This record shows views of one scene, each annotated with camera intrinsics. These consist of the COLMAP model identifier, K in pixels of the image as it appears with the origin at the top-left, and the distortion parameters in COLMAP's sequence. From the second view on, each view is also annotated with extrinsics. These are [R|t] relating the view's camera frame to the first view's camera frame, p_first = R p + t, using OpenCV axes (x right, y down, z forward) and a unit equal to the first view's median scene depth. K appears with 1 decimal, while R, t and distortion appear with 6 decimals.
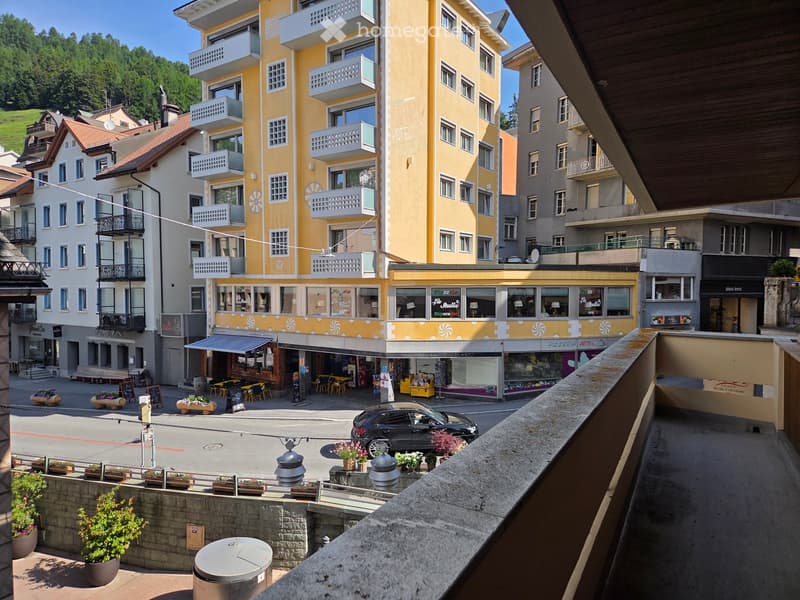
lens RADIAL K [[535.4, 0, 414.4], [0, 535.4, 297.7], [0, 0, 1]] dist [0.067070, -0.067349]
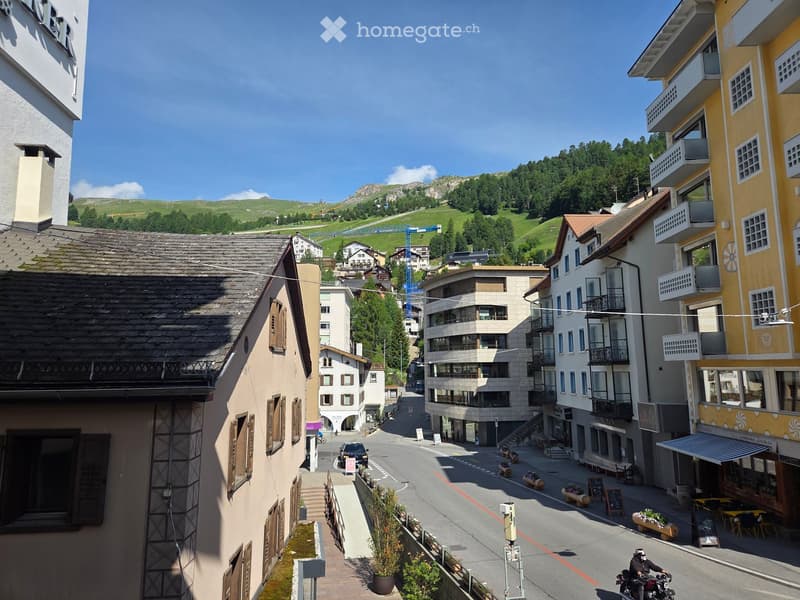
lens RADIAL K [[535.4, 0, 414.4], [0, 535.4, 297.7], [0, 0, 1]] dist [0.067070, -0.067349]
pose [[0.518397, -0.118991, -0.846821, 0.108564], [-0.004322, 0.989894, -0.141741, -0.012081], [0.855129, 0.077138, 0.512644, 0.231271]]
